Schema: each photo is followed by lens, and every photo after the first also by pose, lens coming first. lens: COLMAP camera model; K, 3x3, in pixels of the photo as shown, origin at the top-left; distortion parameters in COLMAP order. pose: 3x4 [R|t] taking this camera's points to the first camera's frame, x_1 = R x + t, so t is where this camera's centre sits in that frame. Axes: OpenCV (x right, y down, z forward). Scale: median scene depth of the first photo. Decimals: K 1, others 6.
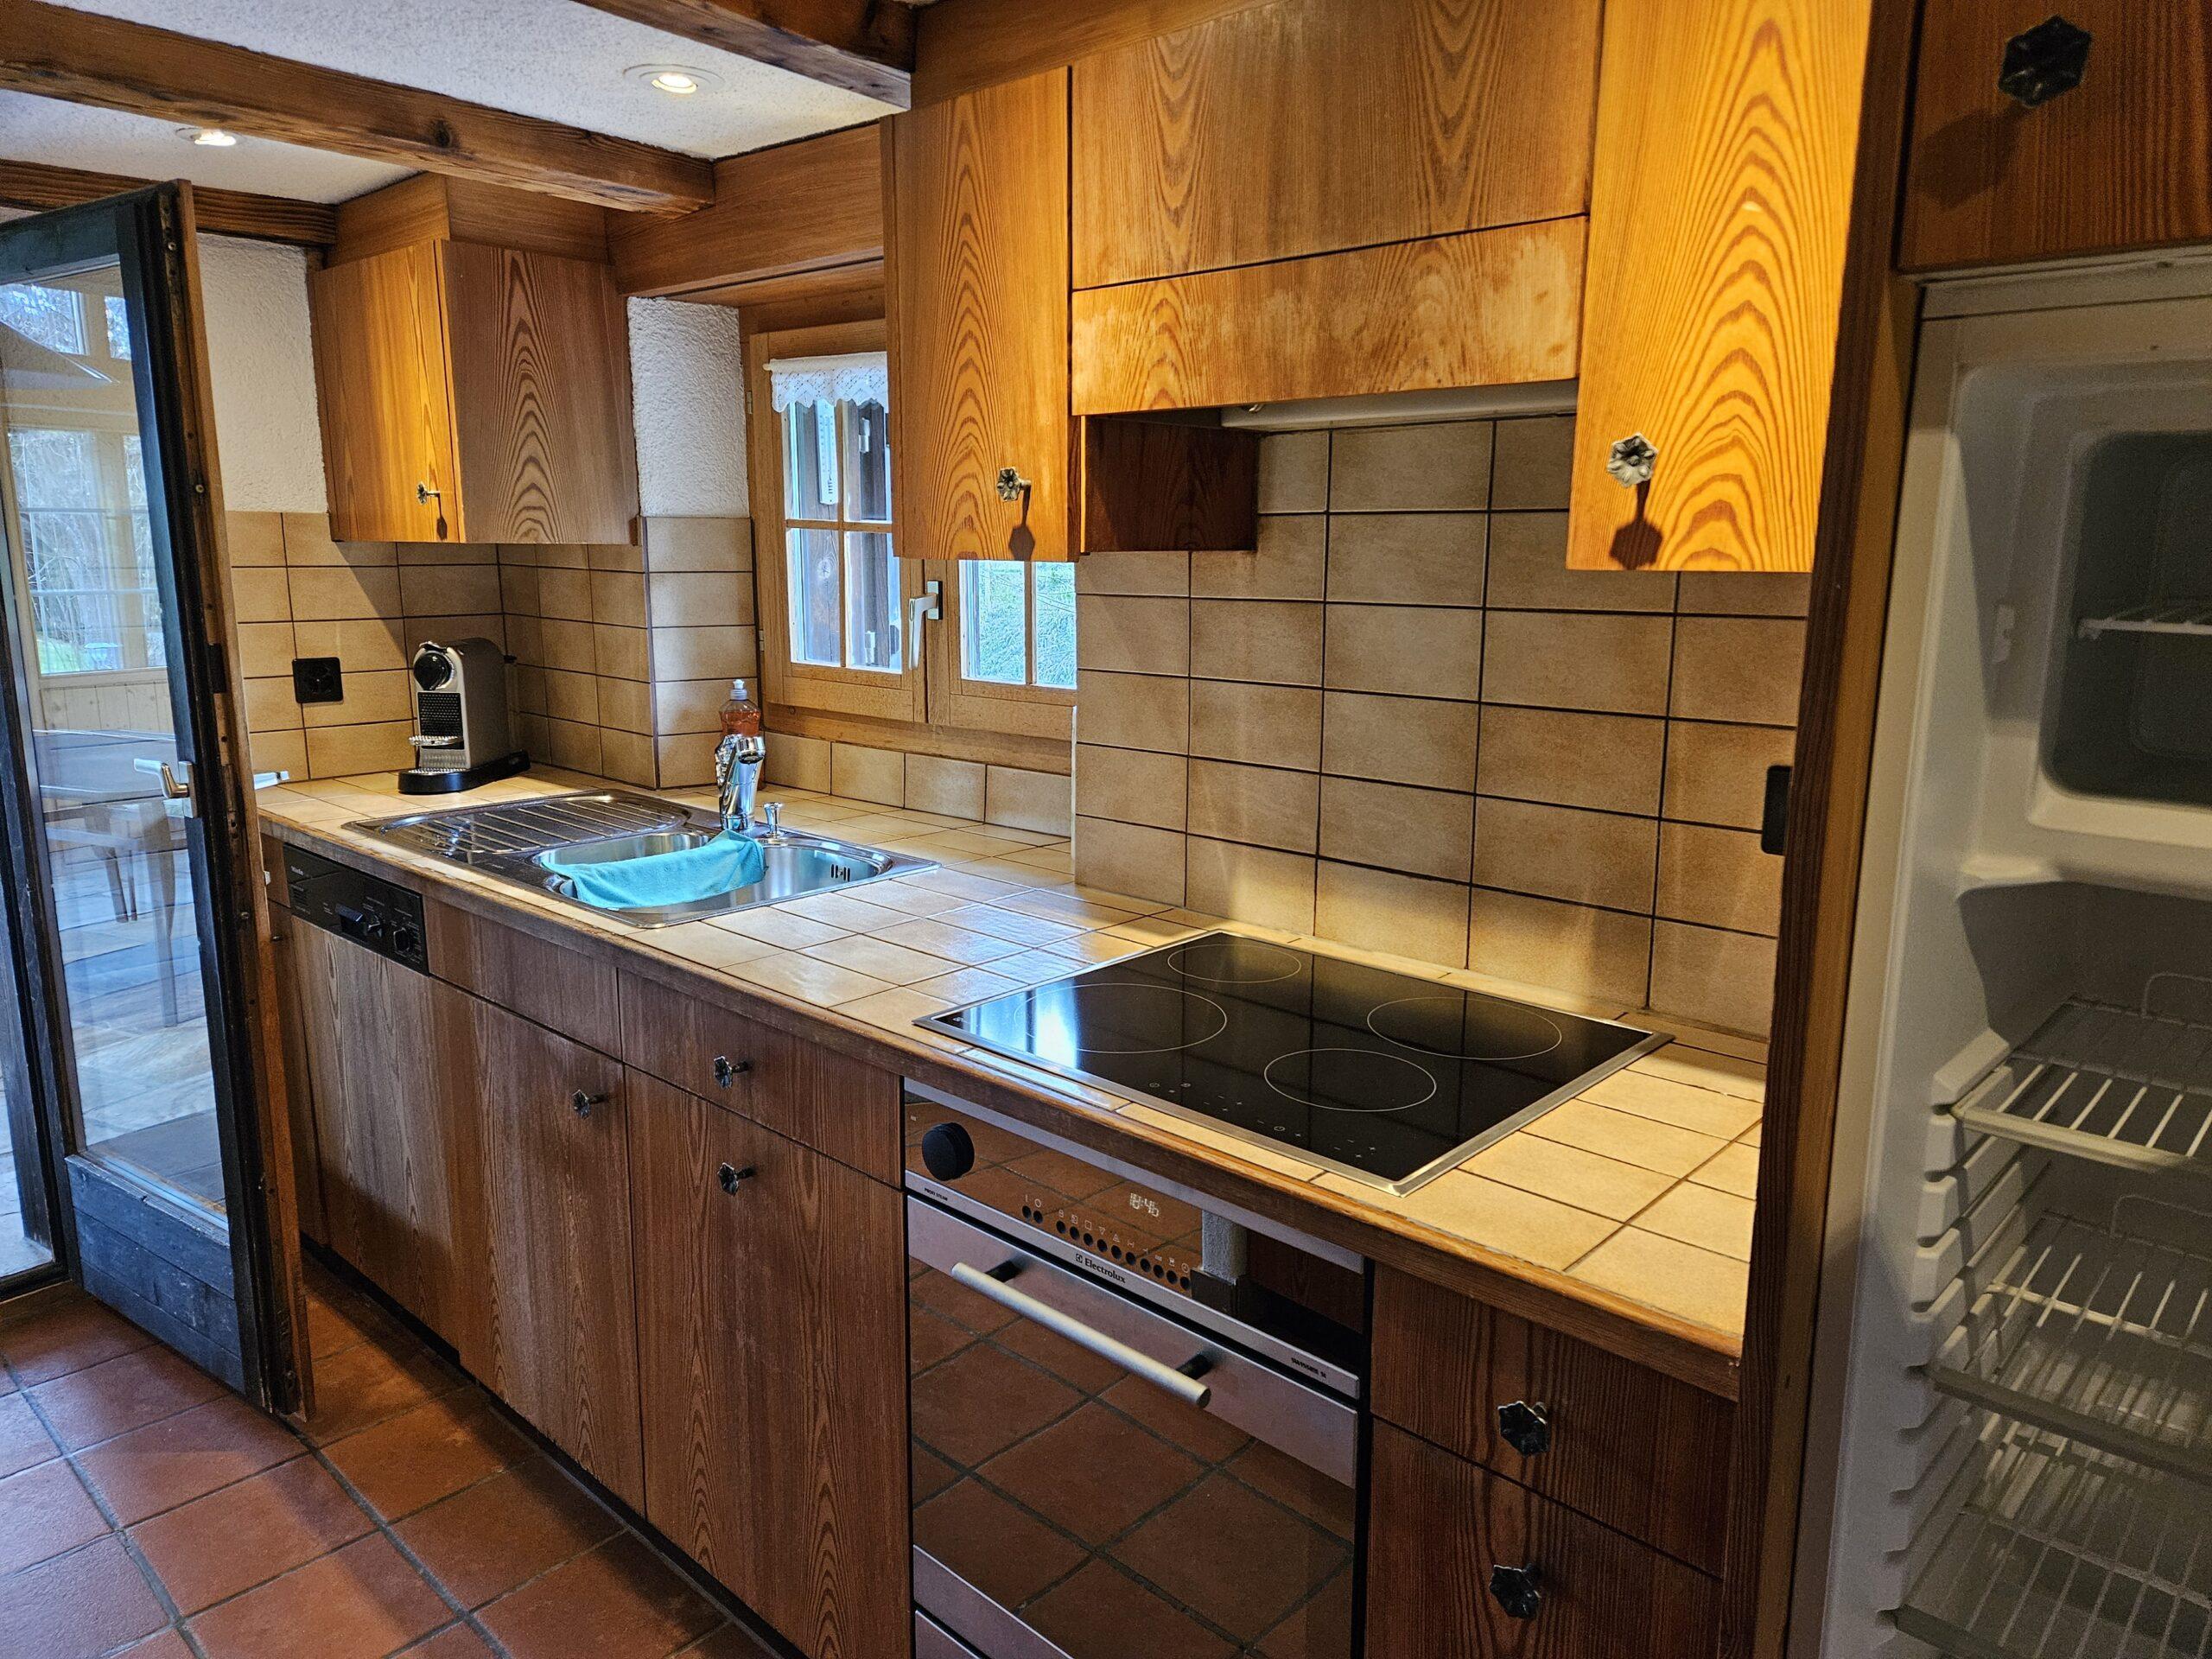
lens RADIAL K [[1459.3, 0, 1109.2], [0, 1459.3, 810.8], [0, 0, 1]] dist [0.076879, -0.068001]
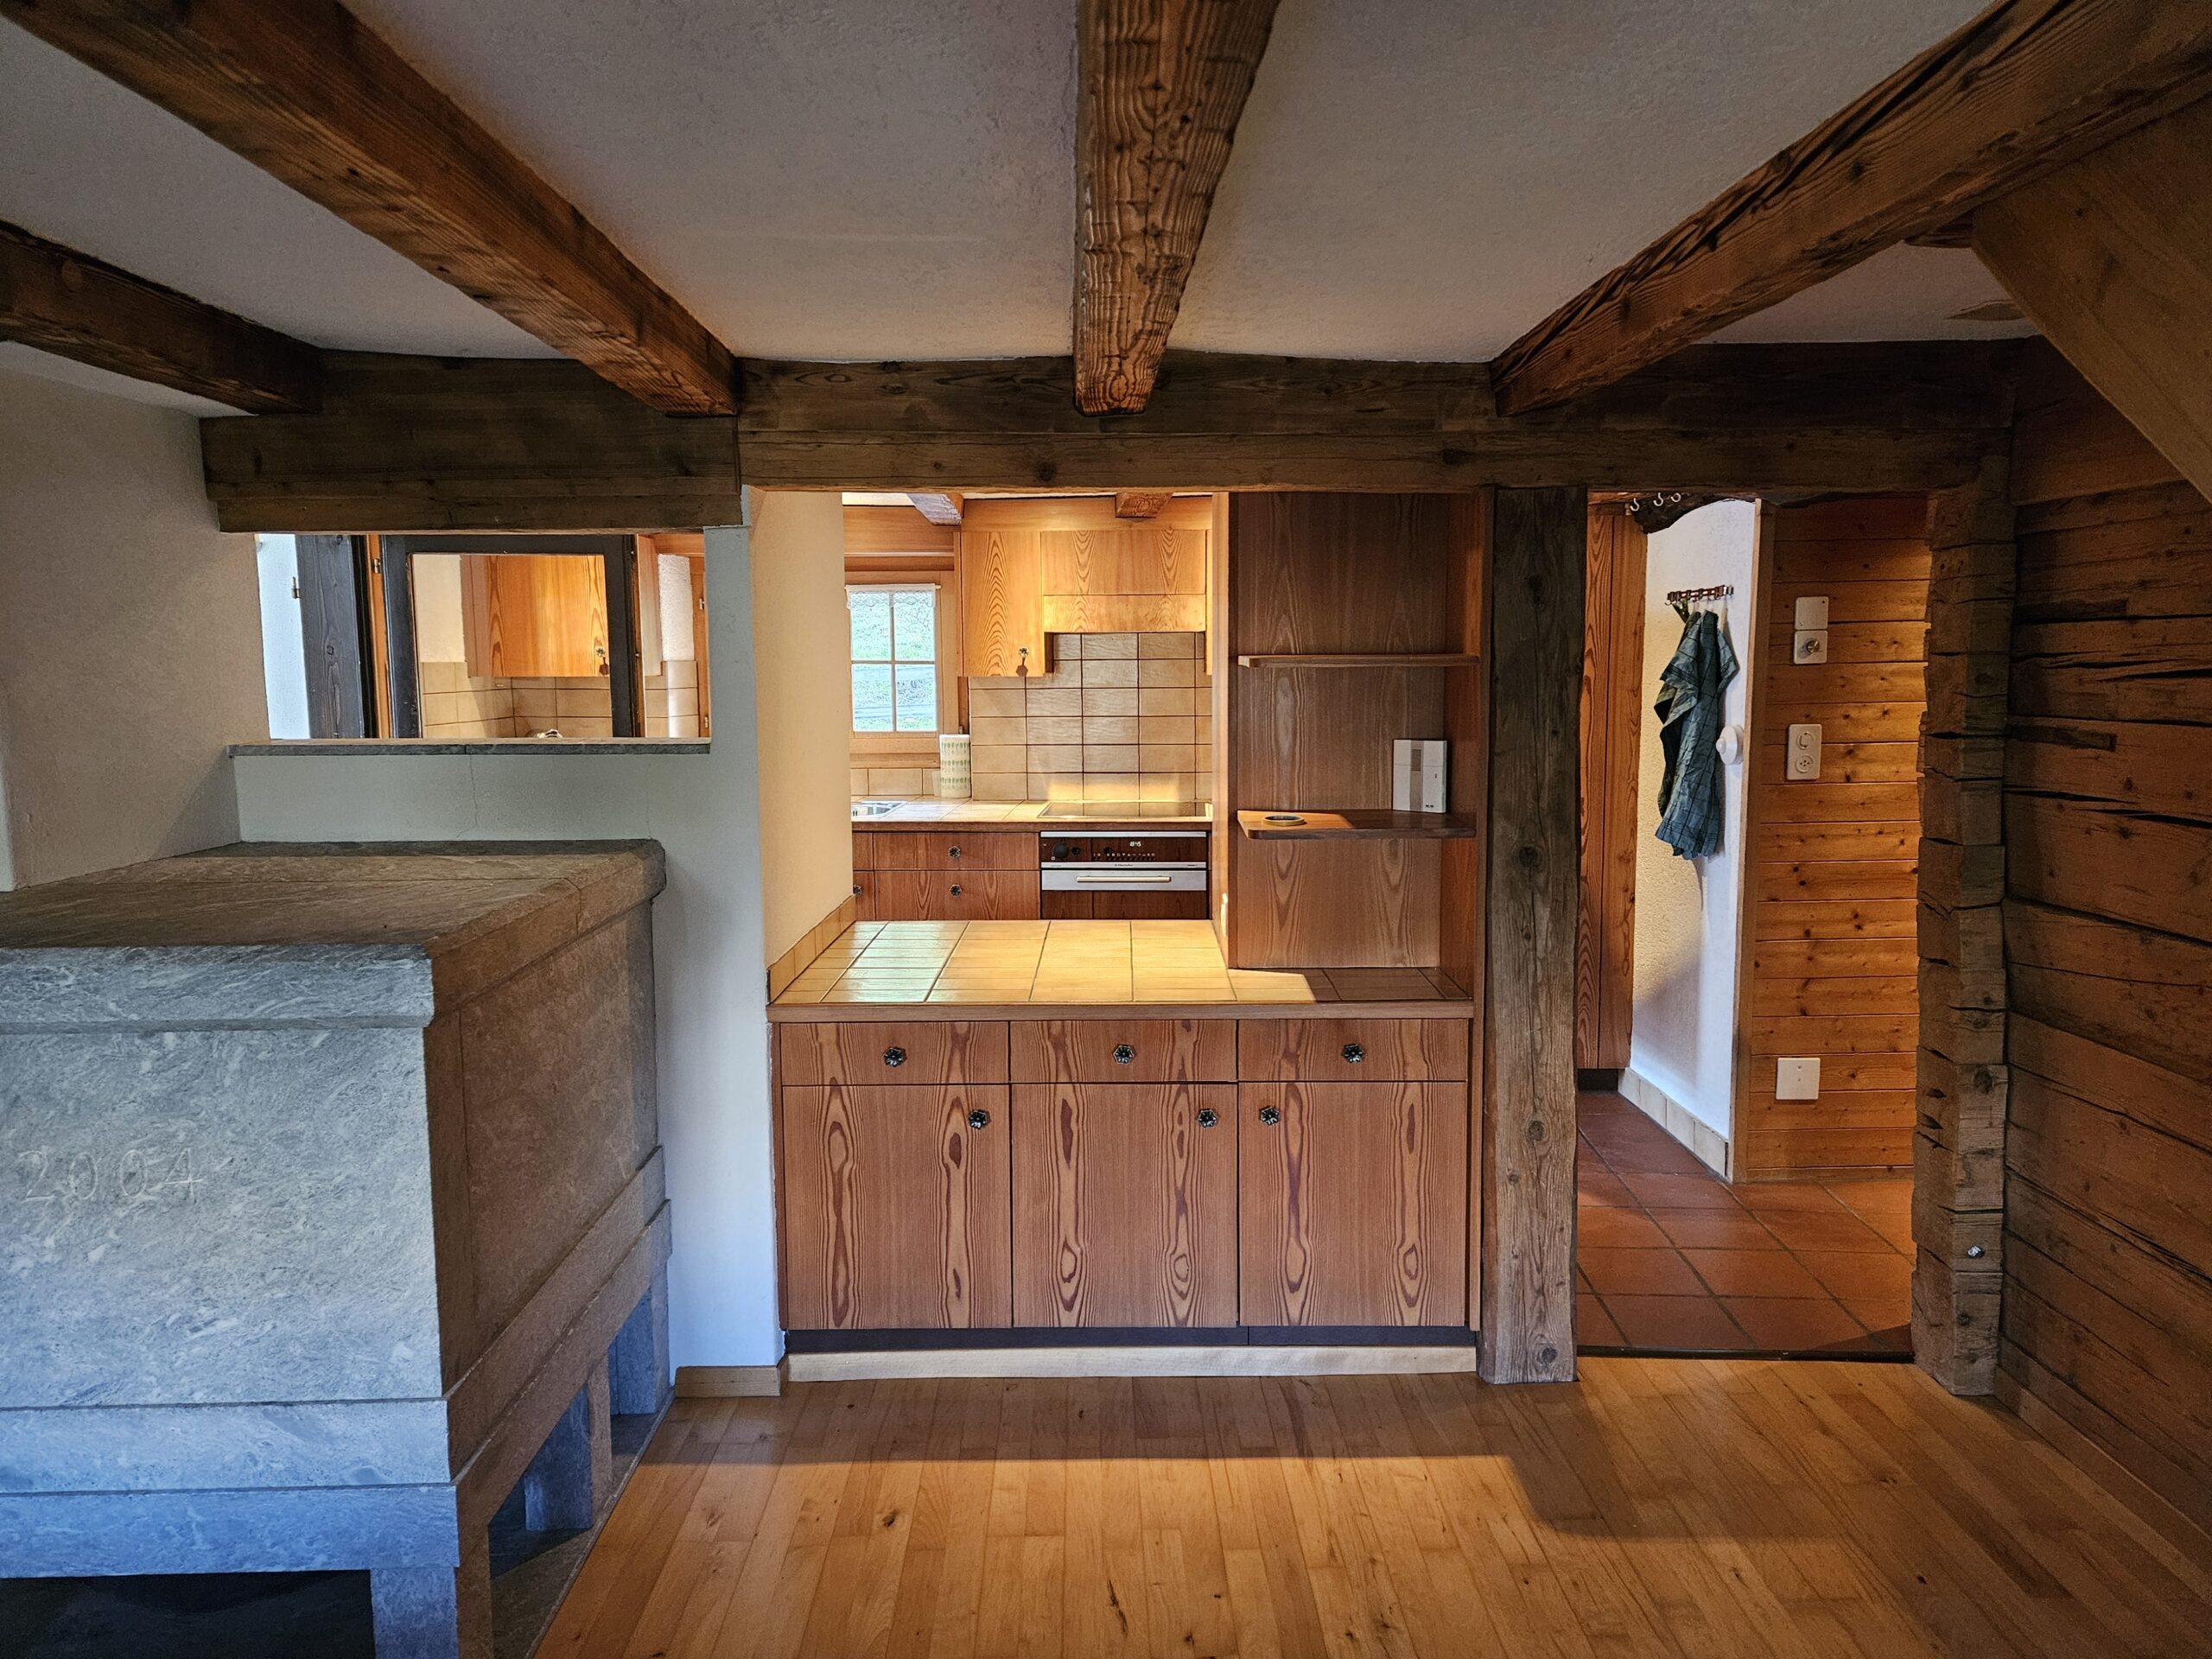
lens RADIAL K [[1459.3, 0, 1109.2], [0, 1459.3, 810.8], [0, 0, 1]] dist [0.076879, -0.068001]
pose [[0.766340, -0.082594, 0.637104, -1.210848], [0.128871, 0.991307, -0.026501, 0.137192], [-0.629377, 0.102413, 0.770322, -0.930425]]
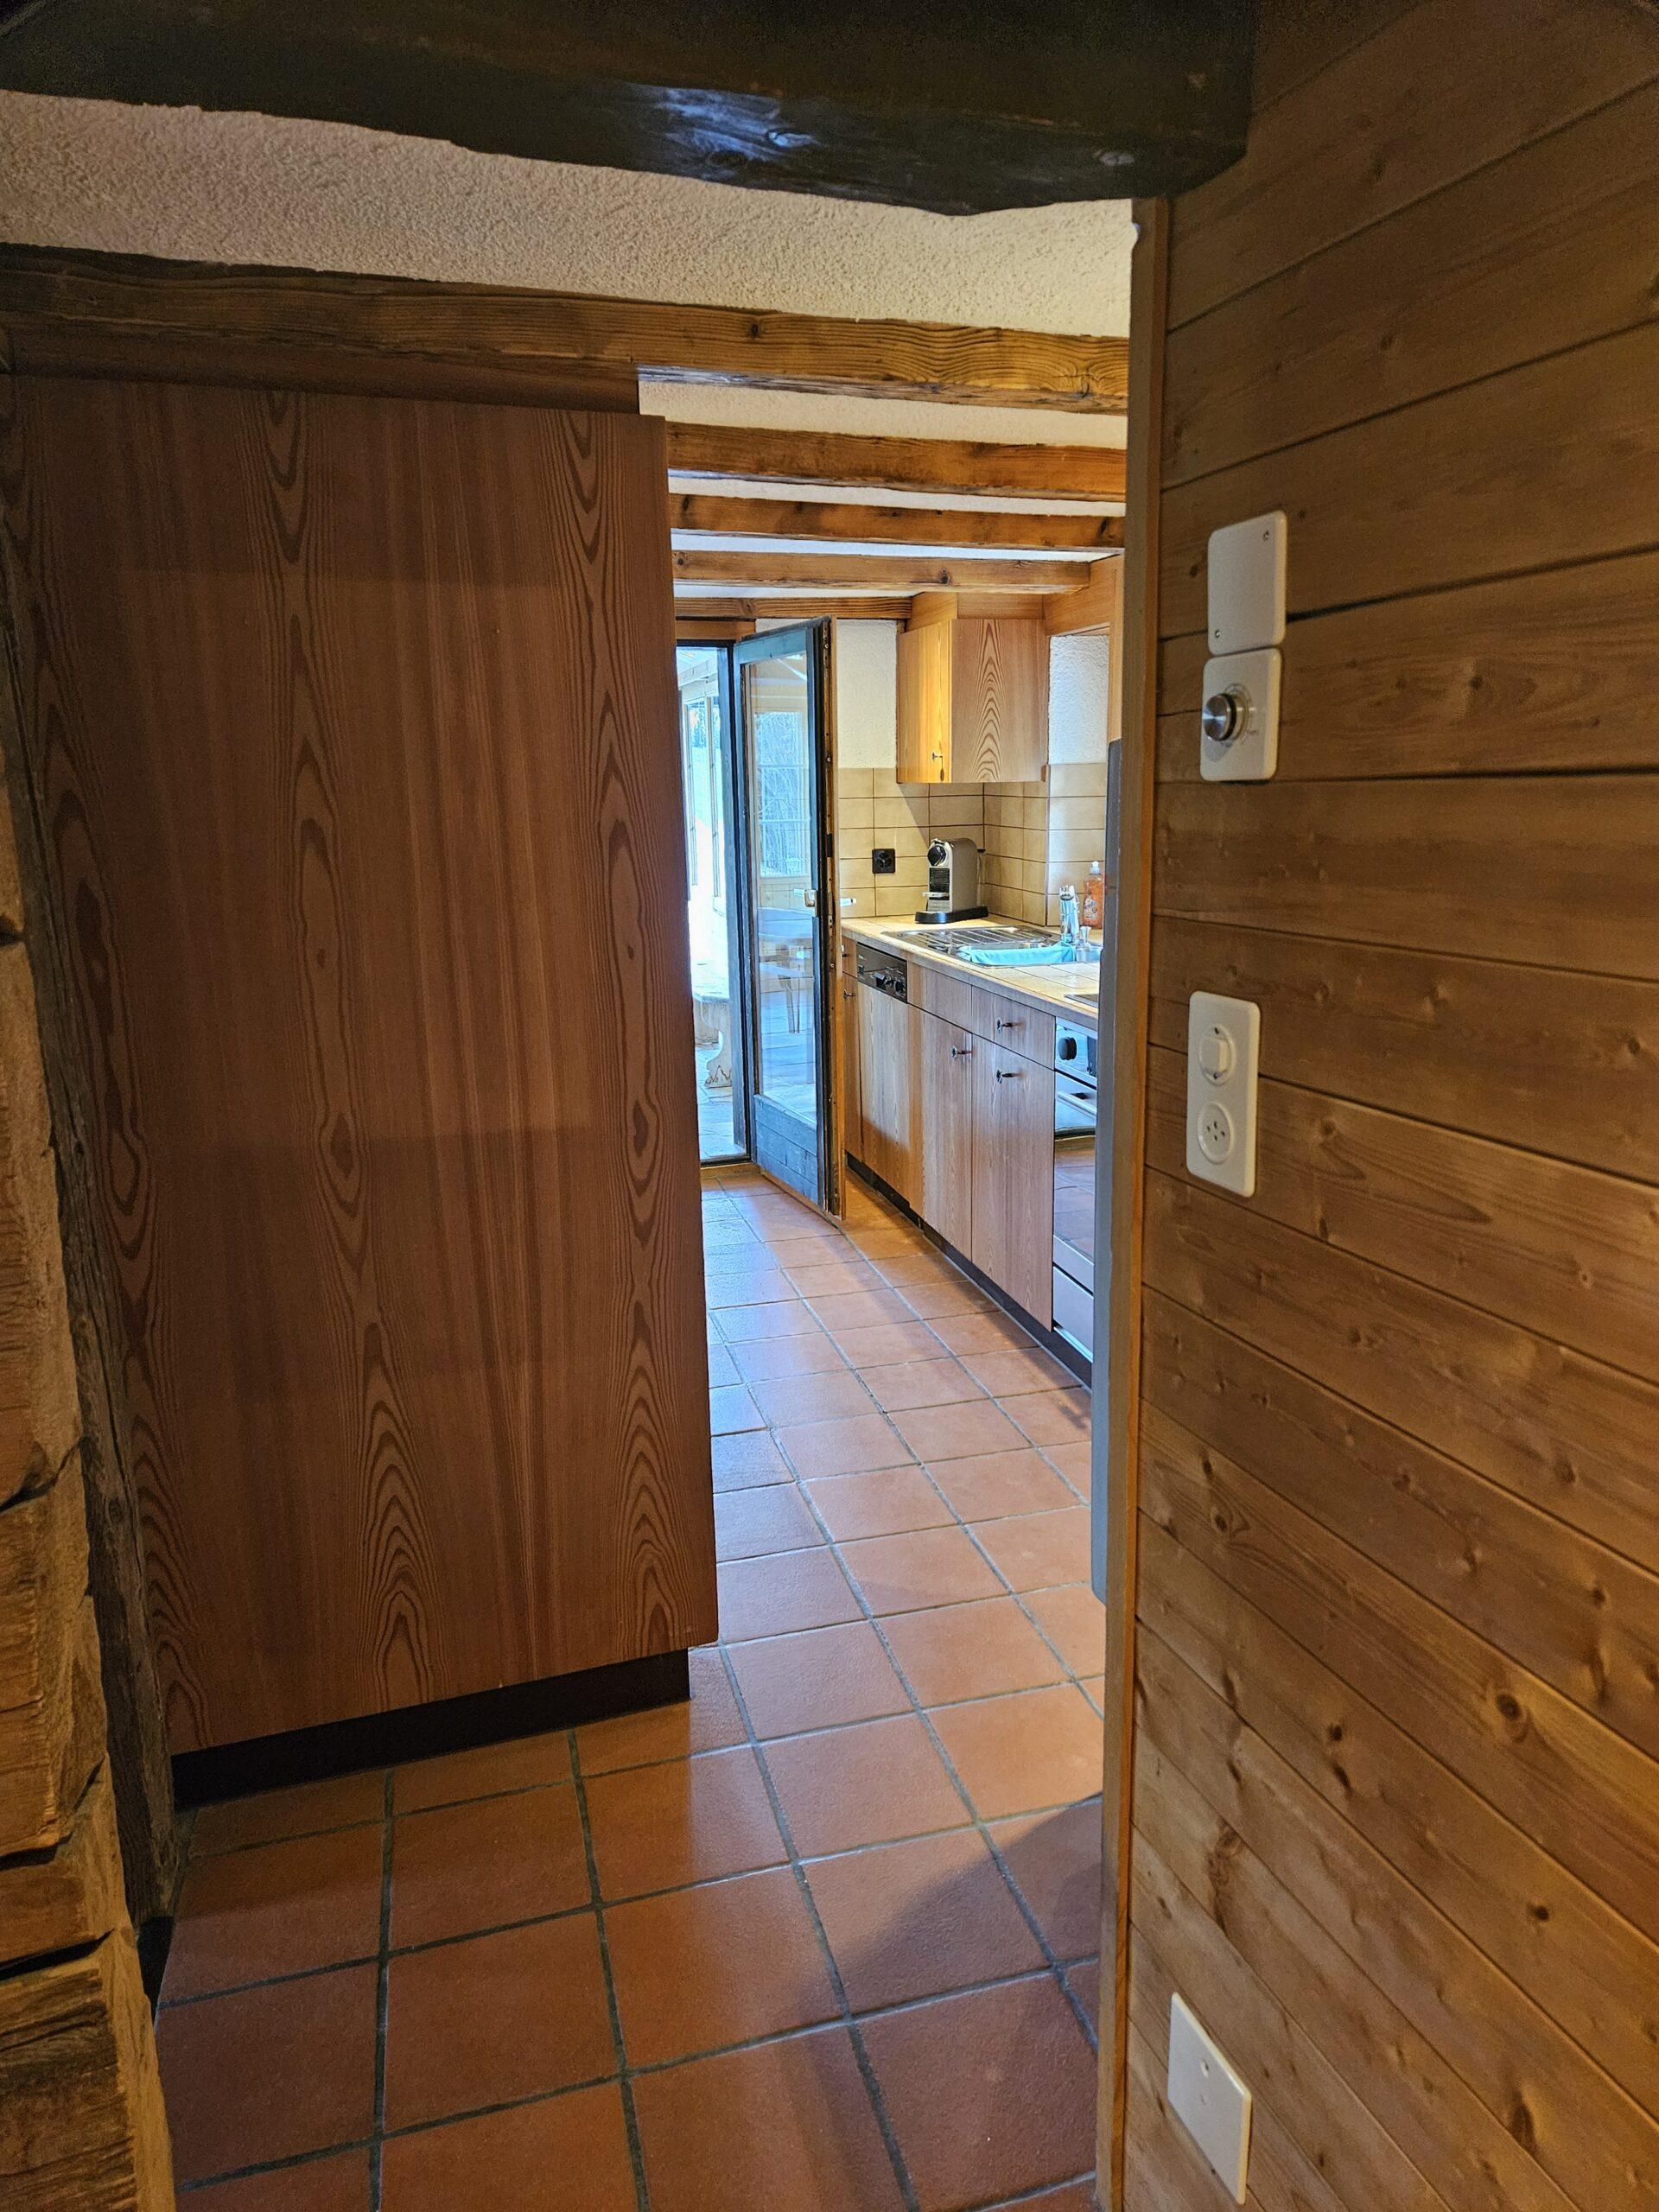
lens RADIAL K [[1459.3, 0, 851.3], [0, 1459.3, 1087.6], [0, 0, 1]] dist [0.076879, -0.068001]
pose [[0.848491, 0.092198, -0.521117, 0.441447], [-0.076783, 0.995735, 0.051149, 0.112305], [0.523610, -0.003387, 0.851951, -0.616629]]
